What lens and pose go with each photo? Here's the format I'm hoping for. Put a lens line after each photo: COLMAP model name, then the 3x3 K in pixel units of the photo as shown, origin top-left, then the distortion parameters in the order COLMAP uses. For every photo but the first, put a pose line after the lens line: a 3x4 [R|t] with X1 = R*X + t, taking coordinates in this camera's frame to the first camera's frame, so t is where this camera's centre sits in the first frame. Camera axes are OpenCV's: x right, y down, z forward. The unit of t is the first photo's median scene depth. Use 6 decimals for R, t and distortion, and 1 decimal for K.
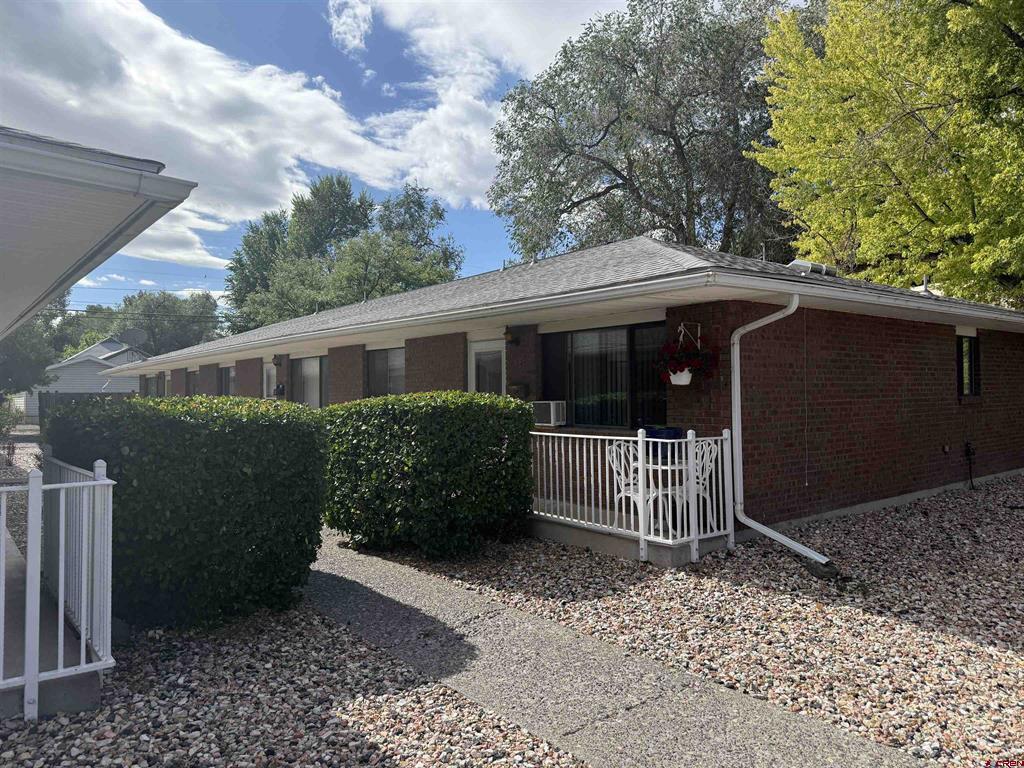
lens RADIAL K [[717.8, 0, 537.9], [0, 717.8, 382.9], [0, 0, 1]] dist [0.112286, -0.129936]
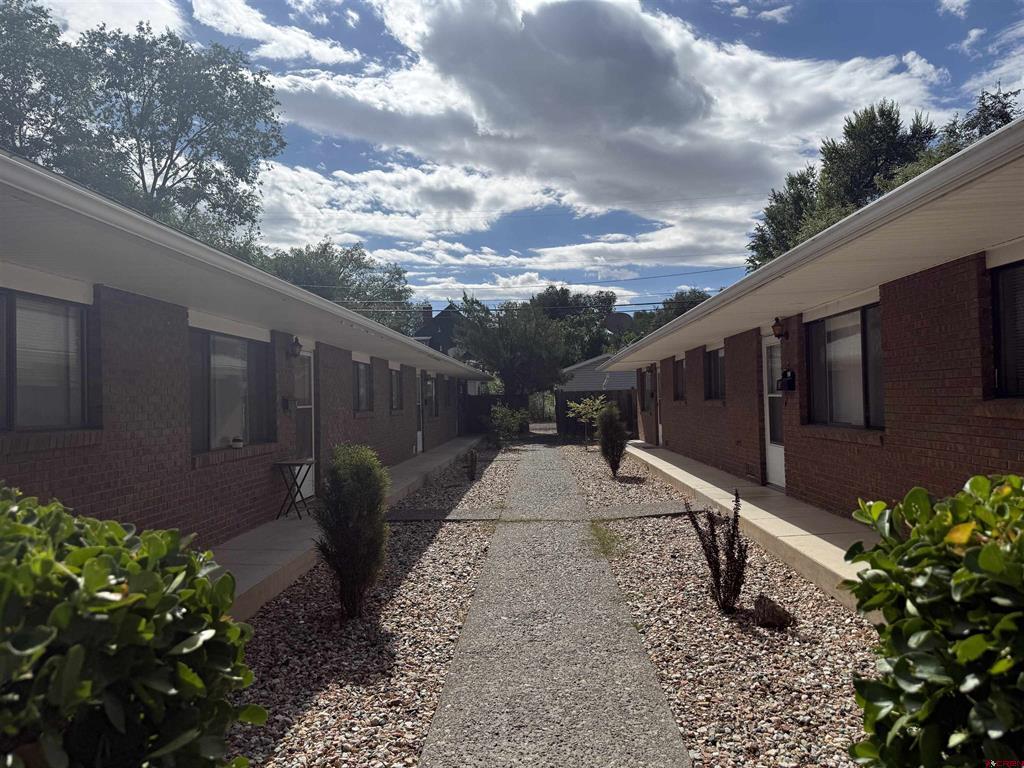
lens RADIAL K [[738.9, 0, 515.3], [0, 738.9, 381.8], [0, 0, 1]] dist [0.043421, -0.034473]
pose [[0.745678, -0.027852, -0.665724, -0.273487], [0.031641, 0.999479, -0.006374, 0.015170], [0.665555, -0.016312, 0.746171, 0.902930]]
